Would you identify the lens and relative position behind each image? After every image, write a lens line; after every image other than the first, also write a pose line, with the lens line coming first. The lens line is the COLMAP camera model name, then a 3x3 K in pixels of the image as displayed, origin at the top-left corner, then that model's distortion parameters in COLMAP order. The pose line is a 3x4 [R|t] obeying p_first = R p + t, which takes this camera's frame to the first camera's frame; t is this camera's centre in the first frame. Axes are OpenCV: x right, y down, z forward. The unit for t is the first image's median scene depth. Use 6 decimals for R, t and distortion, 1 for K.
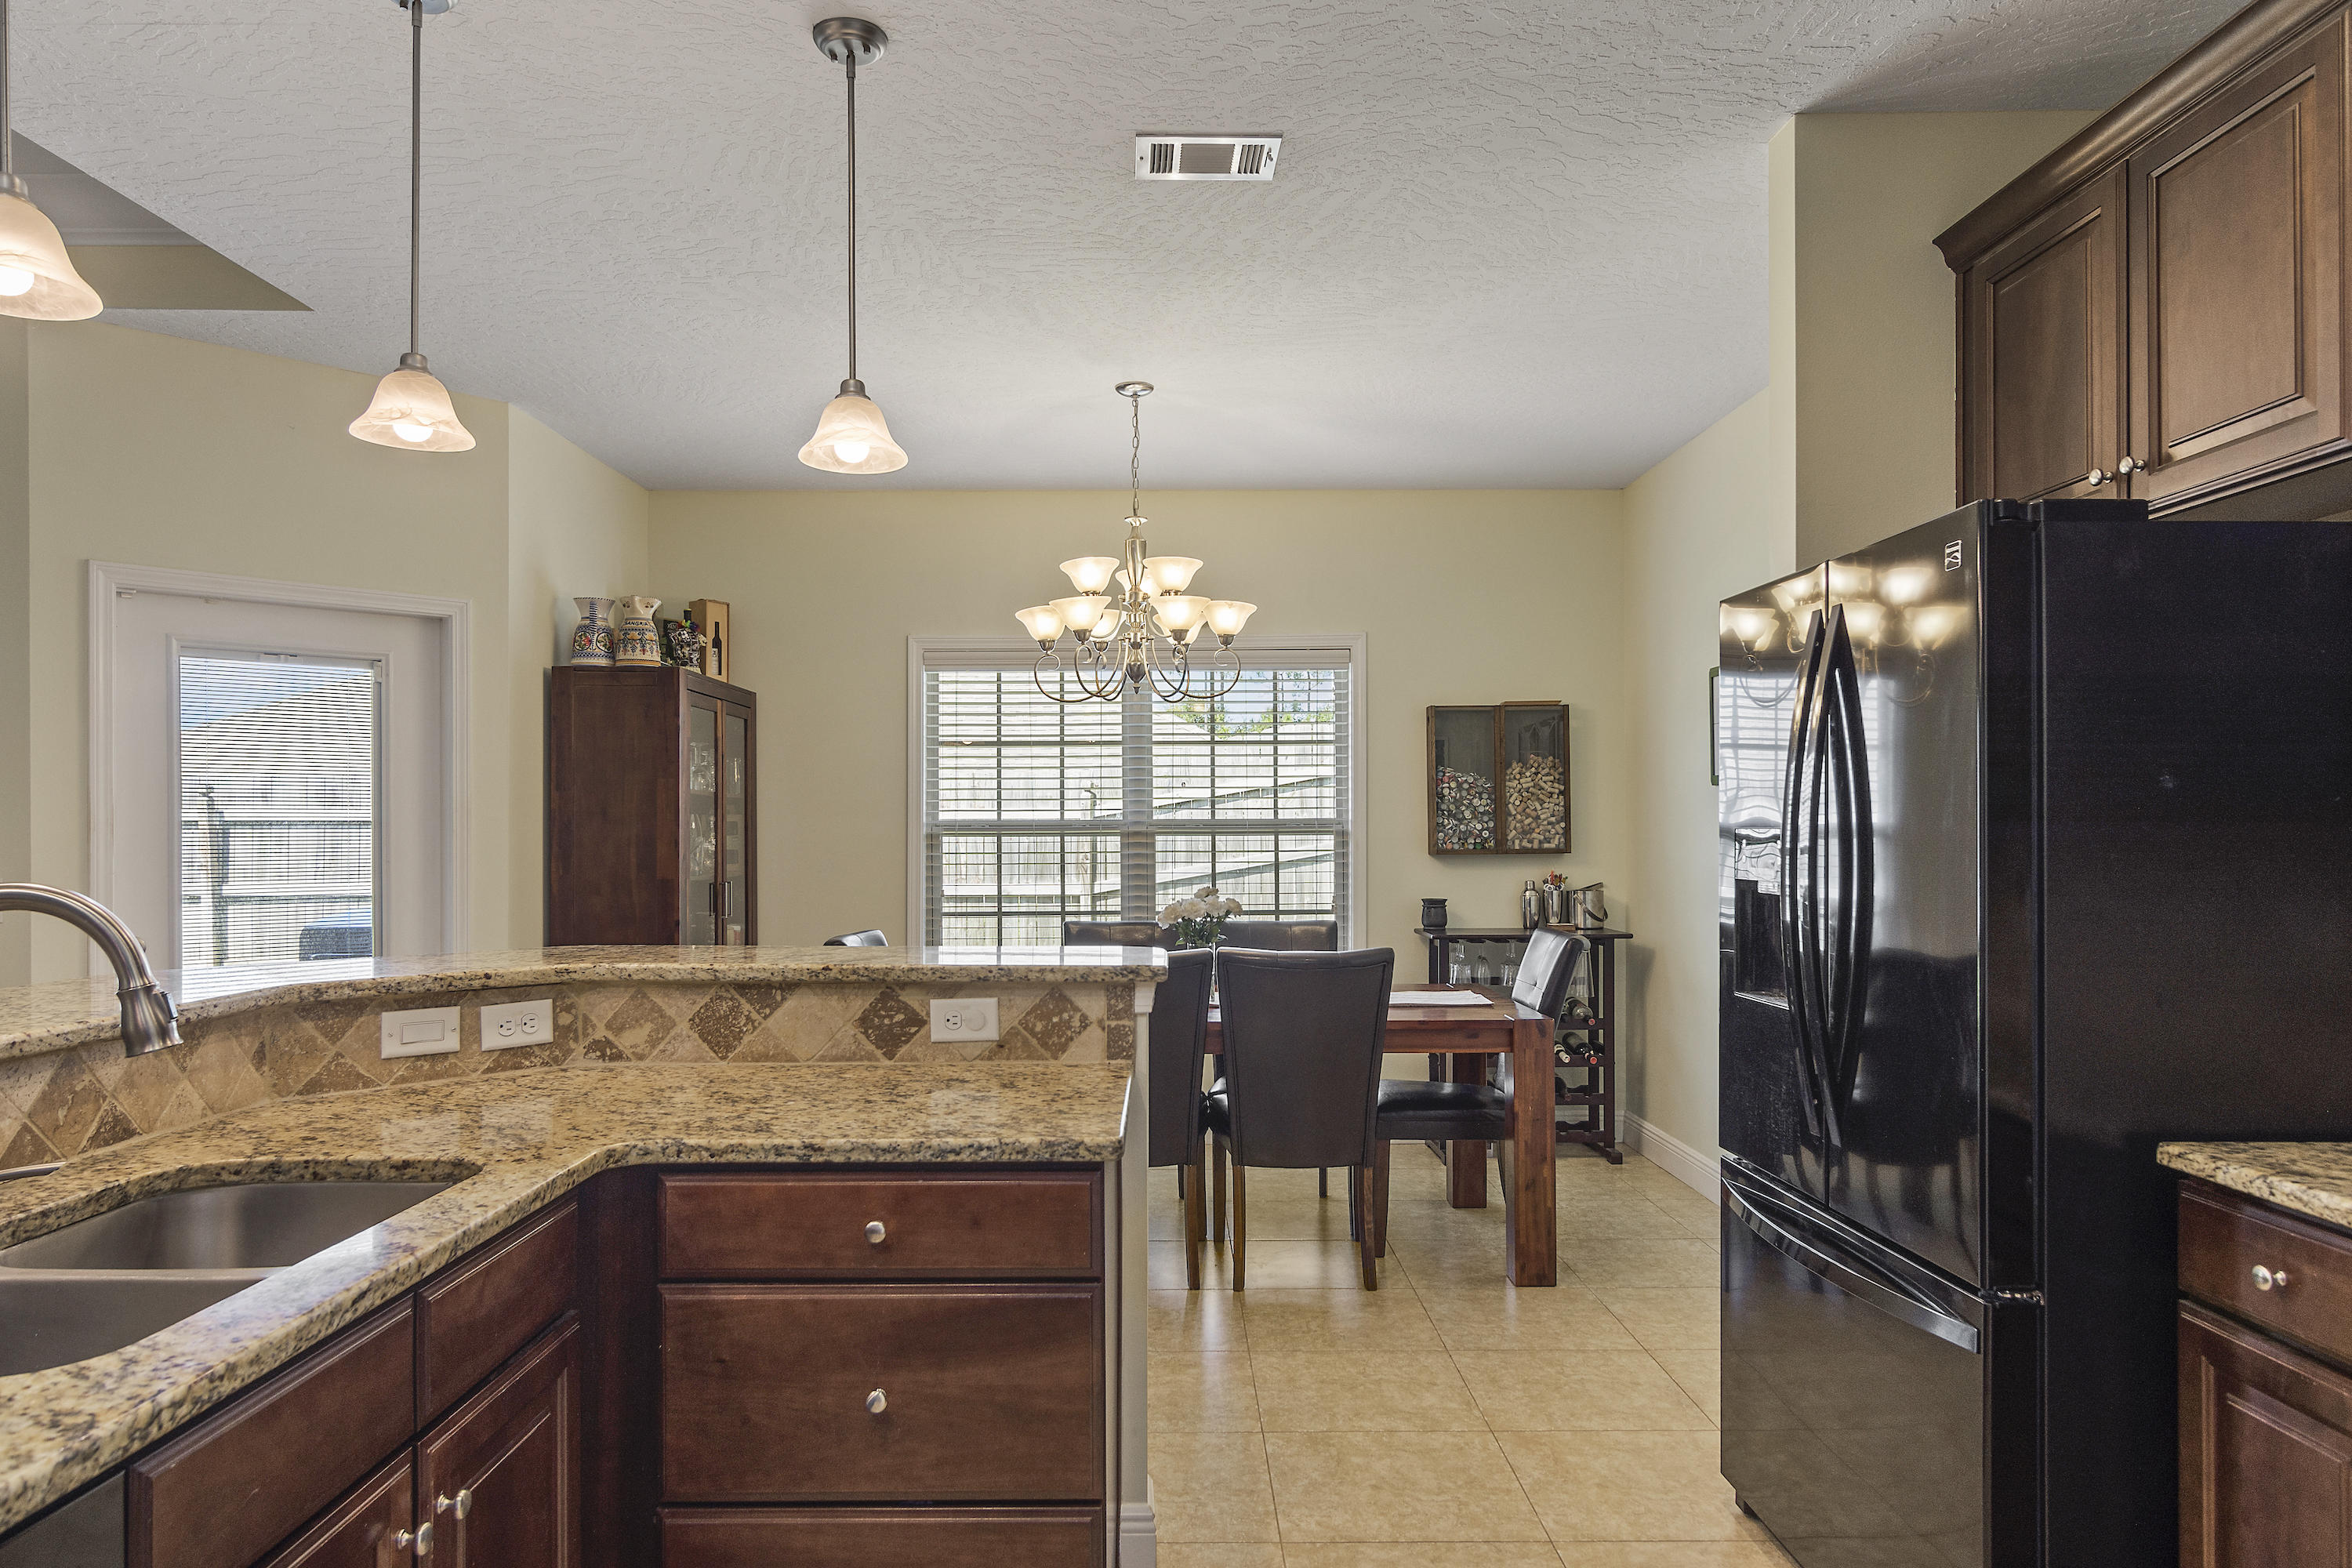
lens RADIAL K [[1491.4, 0, 1170.8], [0, 1491.4, 828.0], [0, 0, 1]] dist [-0.001906, 0.002031]
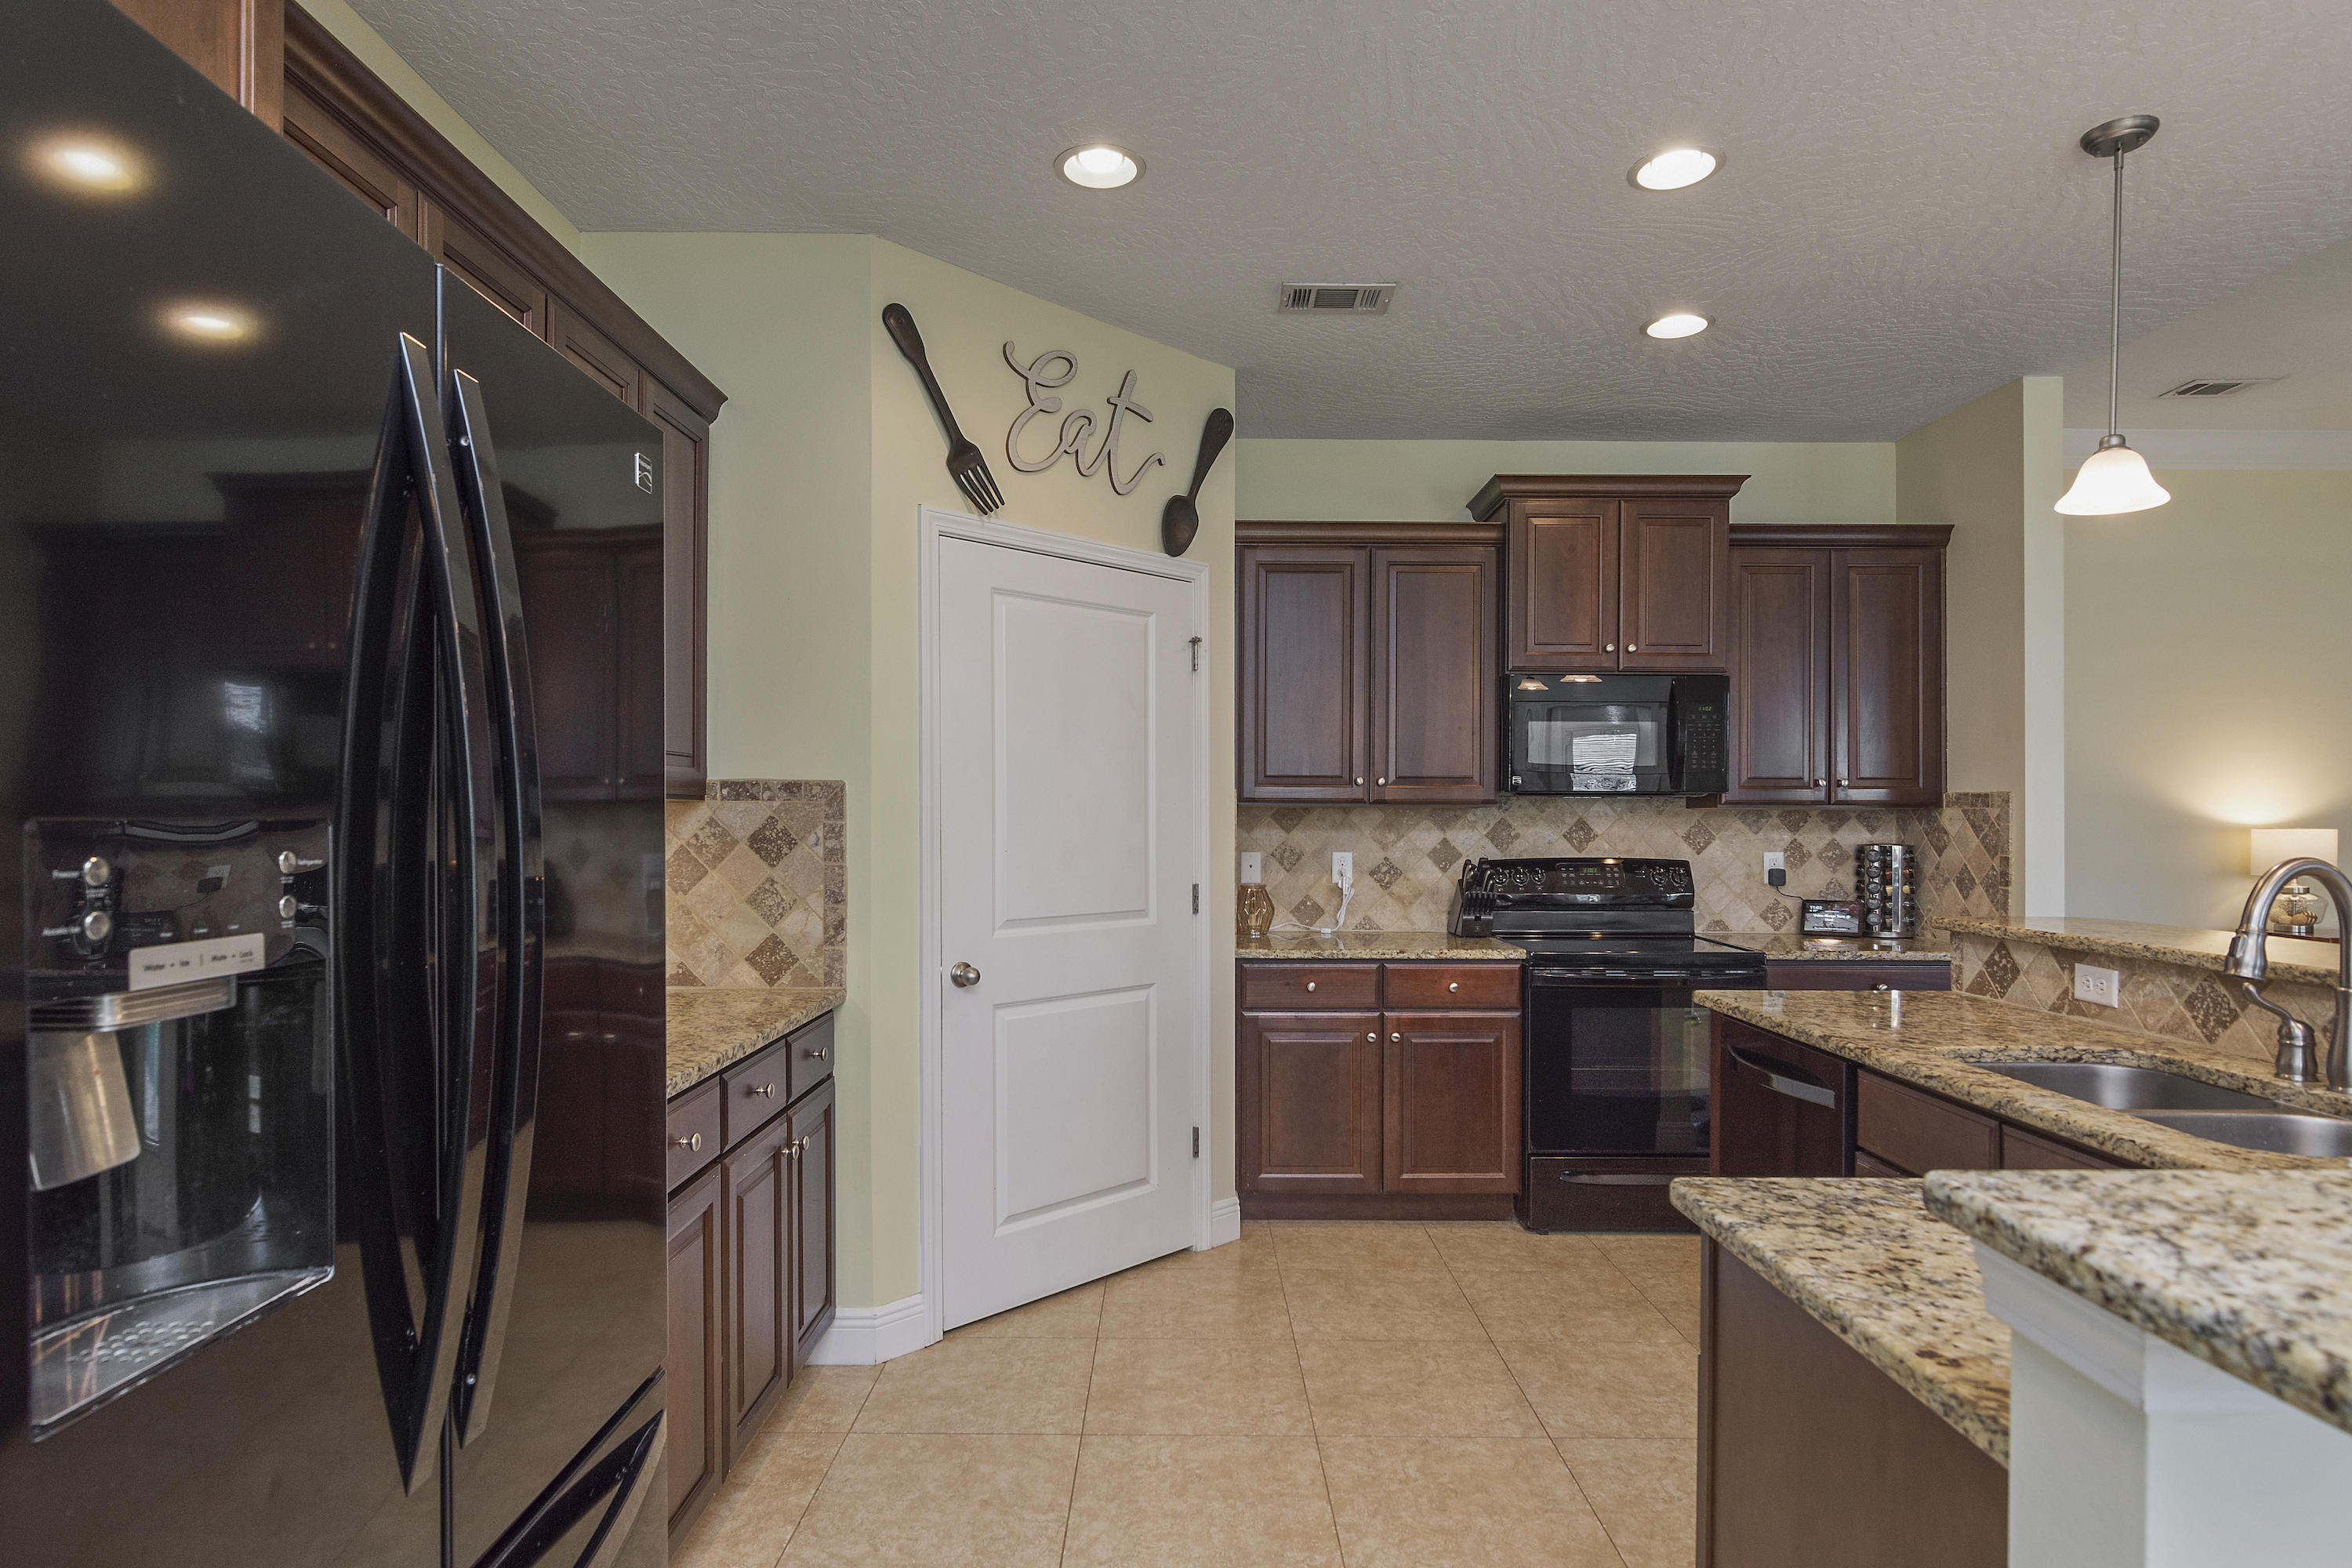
lens RADIAL K [[1253.9, 0, 1177.0], [0, 1253.9, 829.9], [0, 0, 1]] dist [-0.005213, -0.001084]
pose [[-0.999957, -0.000982, 0.009255, 0.185960], [-0.000896, 0.999956, 0.009312, 0.000184], [-0.009263, 0.009303, -0.999914, 1.313218]]
